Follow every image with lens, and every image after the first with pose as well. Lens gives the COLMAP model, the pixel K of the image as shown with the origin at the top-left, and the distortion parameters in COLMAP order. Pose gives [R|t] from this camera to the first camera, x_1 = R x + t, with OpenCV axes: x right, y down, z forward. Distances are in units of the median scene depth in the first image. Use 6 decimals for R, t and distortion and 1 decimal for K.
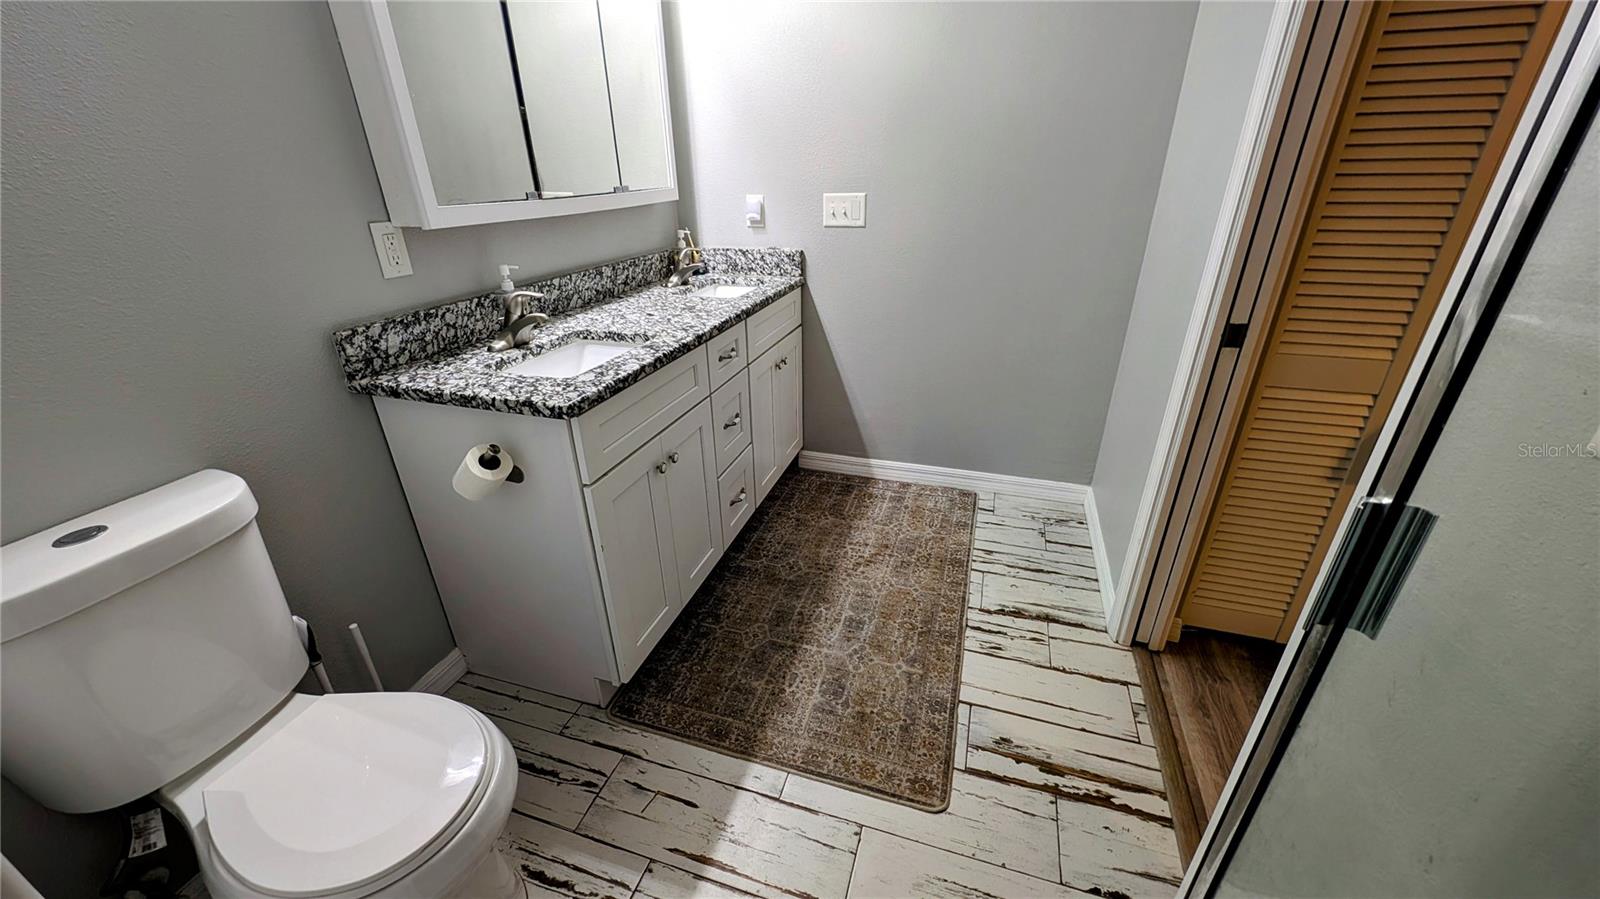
lens RADIAL K [[596.0, 0, 805.5], [0, 596.0, 449.6], [0, 0, 1]] dist [0.002837, -0.001003]
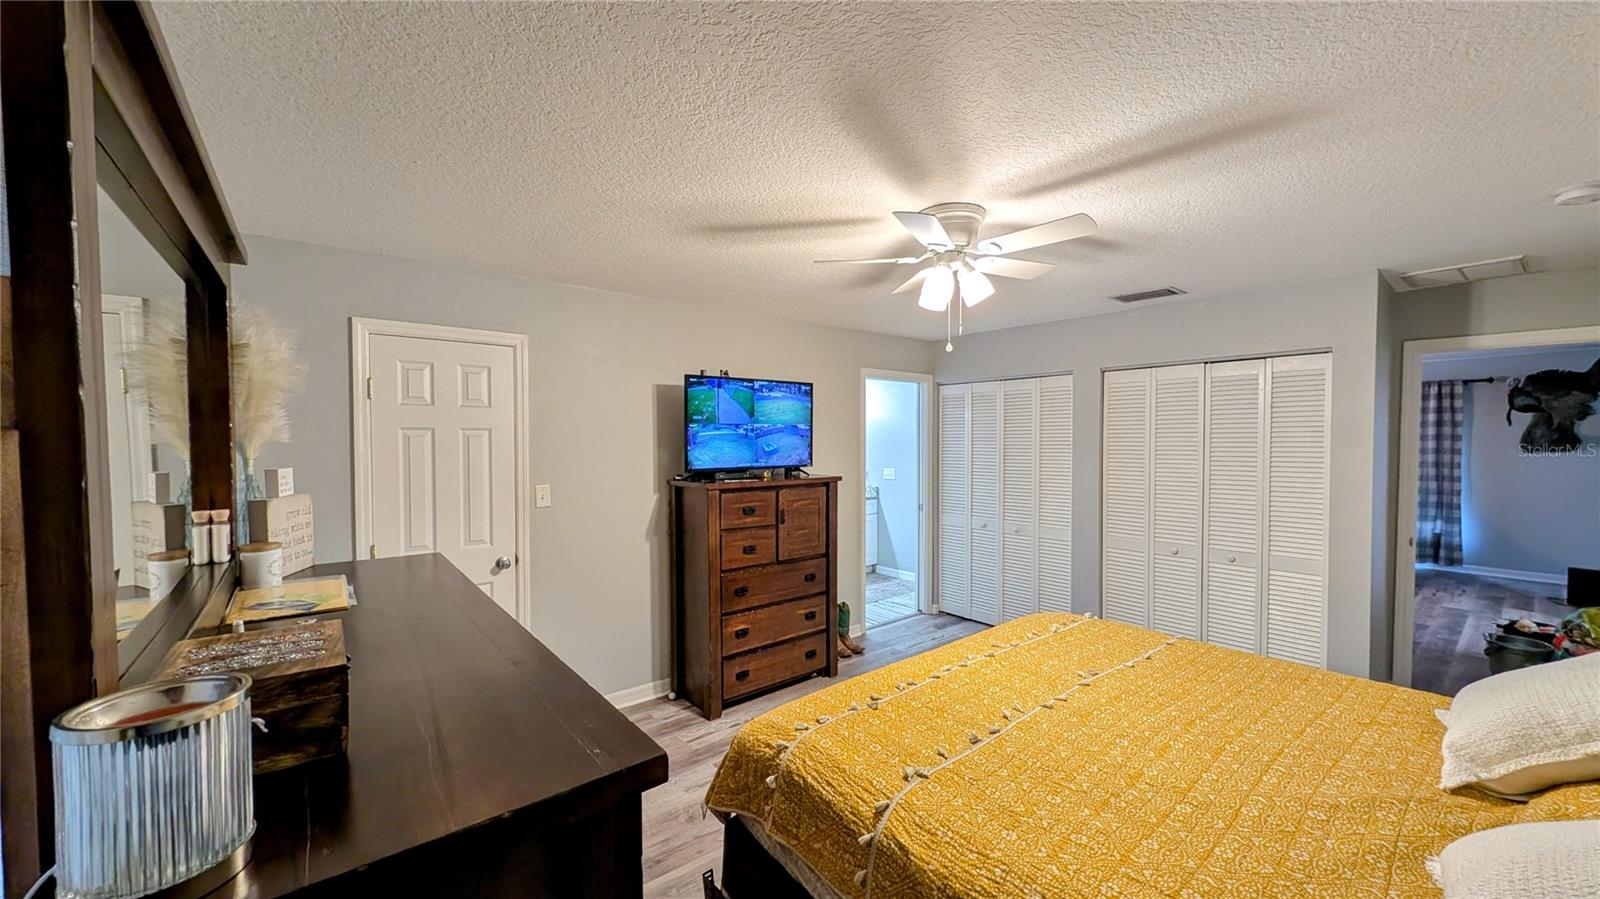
lens RADIAL K [[596.0, 0, 790.3], [0, 596.0, 453.5], [0, 0, 1]] dist [0.002837, -0.001003]
pose [[0.830728, 0.023943, -0.556163, 2.023647], [-0.243632, 0.913949, -0.324562, 0.894900], [0.500533, 0.405122, 0.765077, -2.359710]]
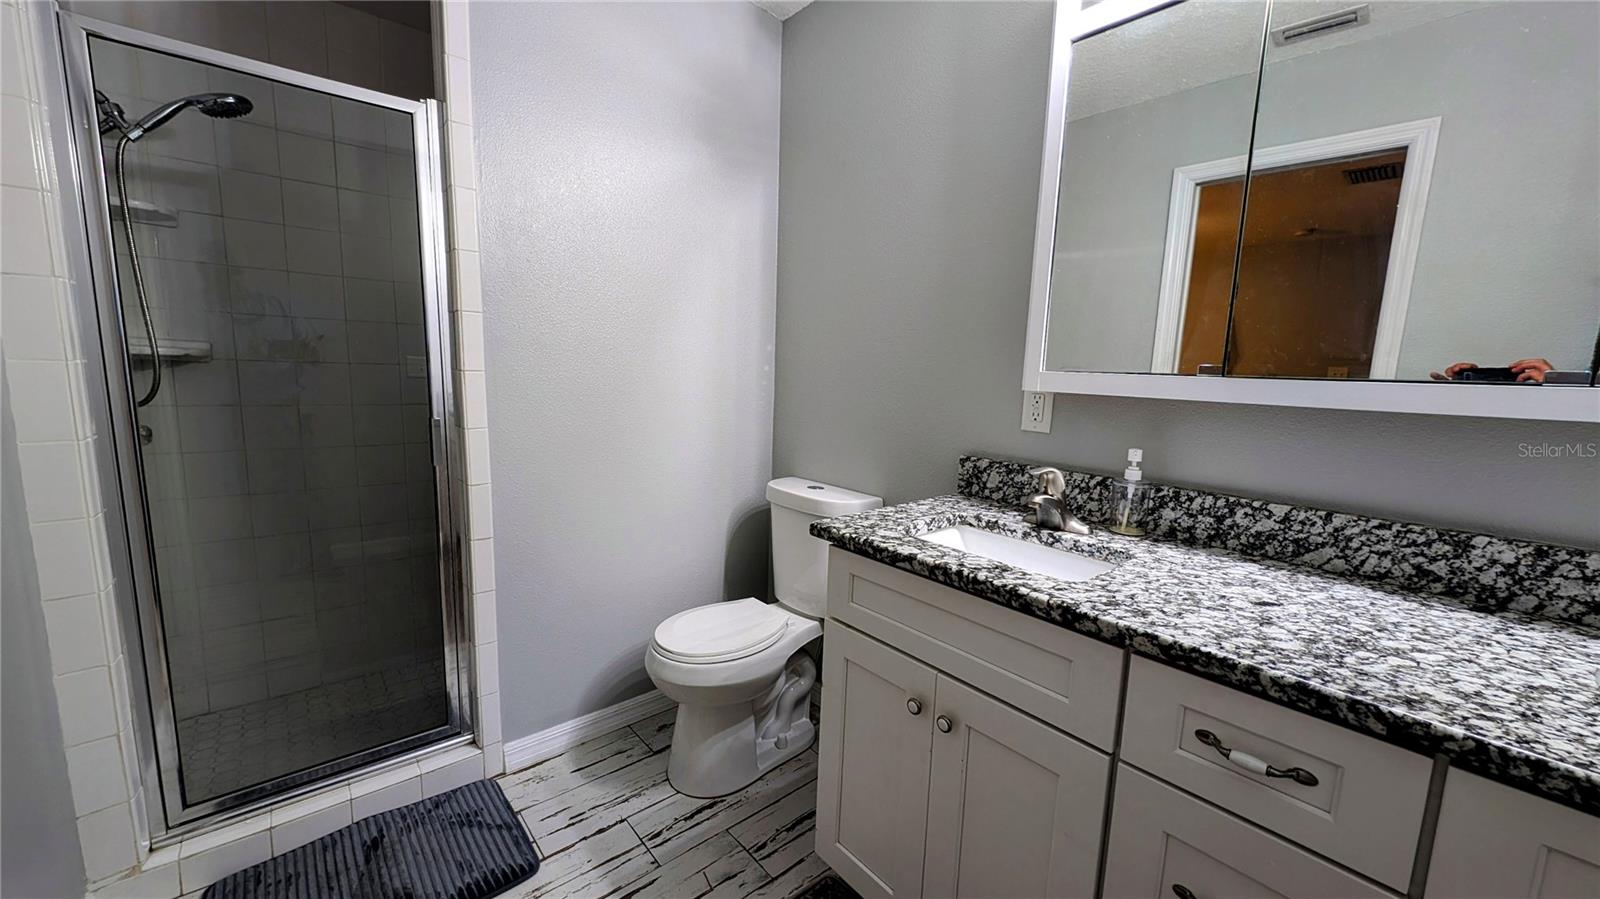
lens RADIAL K [[596.0, 0, 796.3], [0, 596.0, 452.9], [0, 0, 1]] dist [0.002837, -0.001003]
pose [[-0.526448, 0.117645, -0.842029, 0.427265], [-0.387574, 0.848283, 0.360835, -0.458890], [0.756729, 0.516310, -0.400981, 1.084212]]
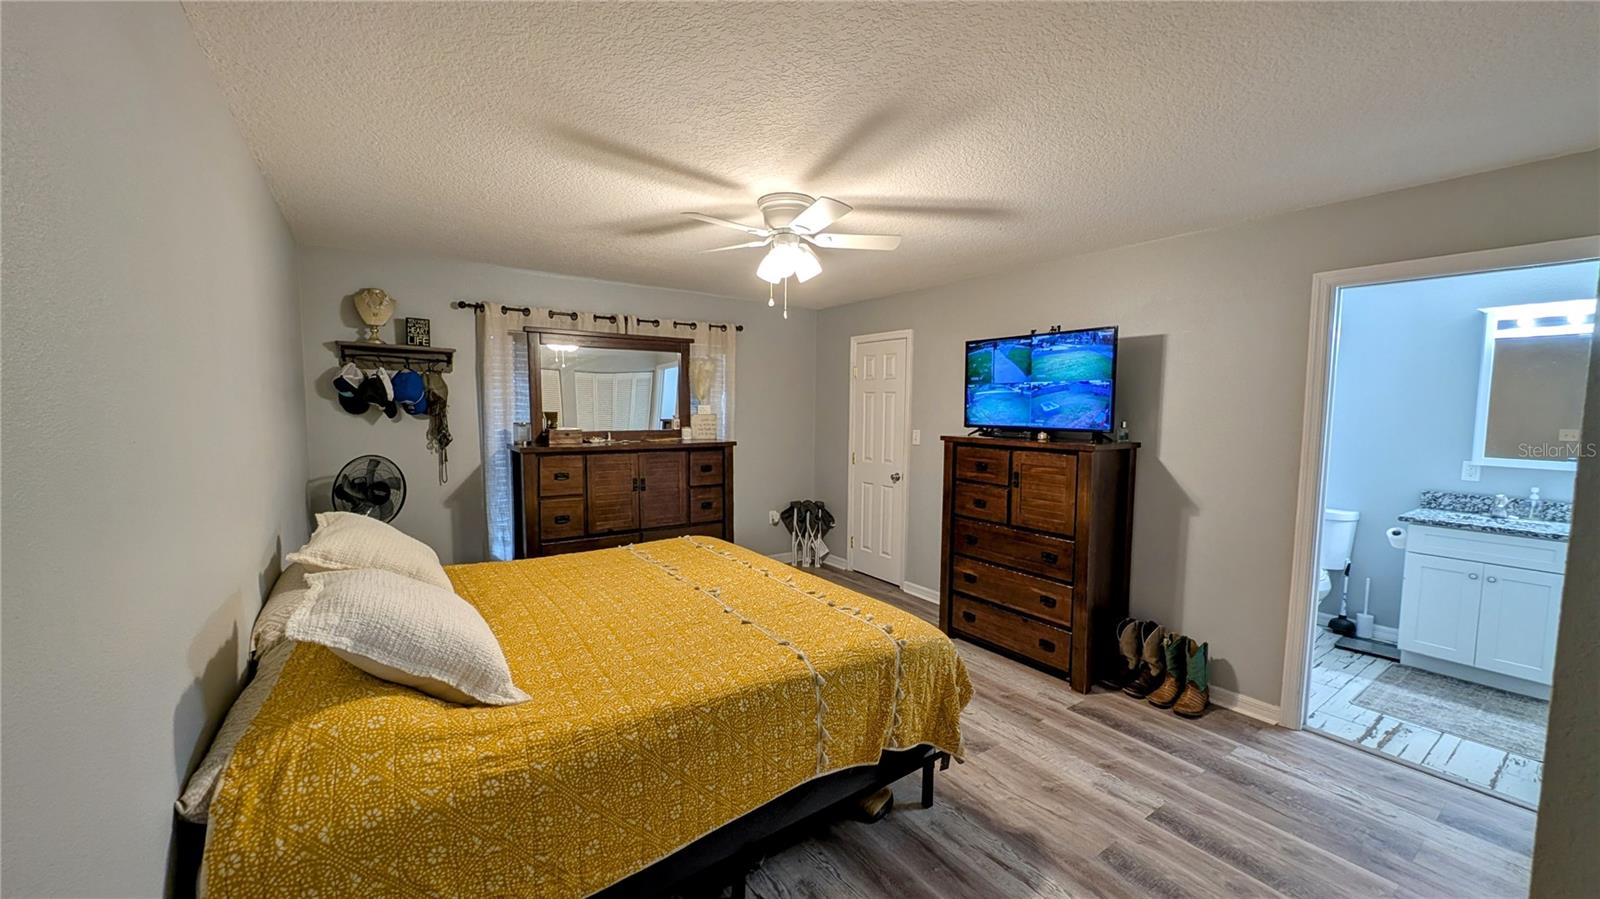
lens RADIAL K [[596.0, 0, 803.7], [0, 596.0, 452.0], [0, 0, 1]] dist [0.002837, -0.001003]
pose [[-0.601783, 0.064751, -0.796031, 2.991981], [-0.346297, 0.876986, 0.333129, -0.252248], [0.719678, 0.476134, -0.505332, 0.167016]]
